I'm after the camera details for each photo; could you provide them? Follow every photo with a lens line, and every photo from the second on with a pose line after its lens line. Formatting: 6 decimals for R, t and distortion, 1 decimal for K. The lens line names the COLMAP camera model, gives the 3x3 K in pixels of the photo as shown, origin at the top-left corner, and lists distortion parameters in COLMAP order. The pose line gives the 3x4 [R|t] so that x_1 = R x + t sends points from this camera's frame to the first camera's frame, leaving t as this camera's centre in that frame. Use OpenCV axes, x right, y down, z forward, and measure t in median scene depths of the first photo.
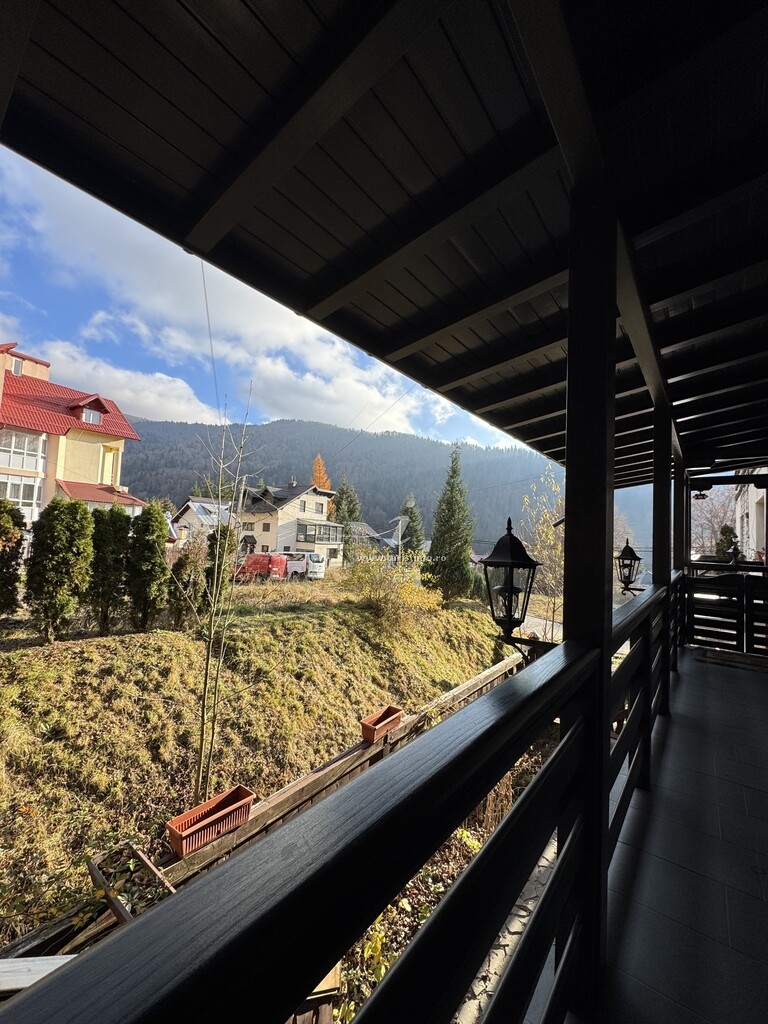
lens RADIAL K [[407.8, 0, 383.4], [0, 407.8, 512.9], [0, 0, 1]] dist [-0.001038, 0.000035]
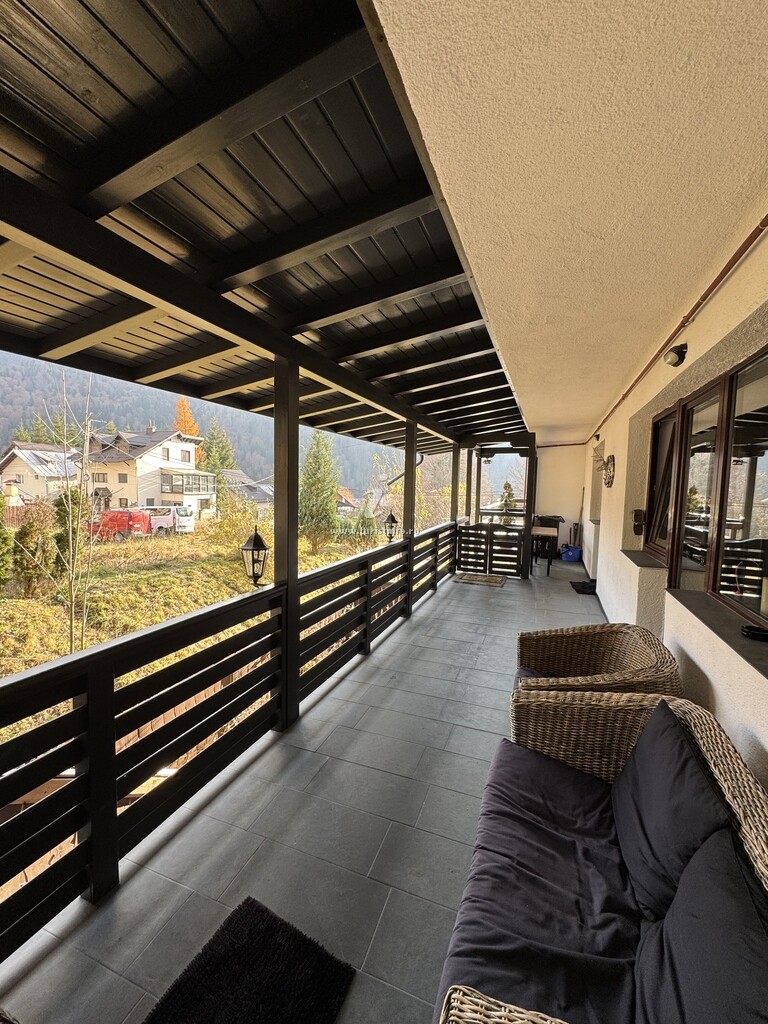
lens RADIAL K [[407.8, 0, 383.4], [0, 407.8, 512.9], [0, 0, 1]] dist [-0.001038, 0.000035]
pose [[0.959051, -0.043906, 0.279810, 0.046511], [0.005419, 0.990576, 0.136860, -0.041398], [-0.283181, -0.129739, 0.950250, -0.137660]]
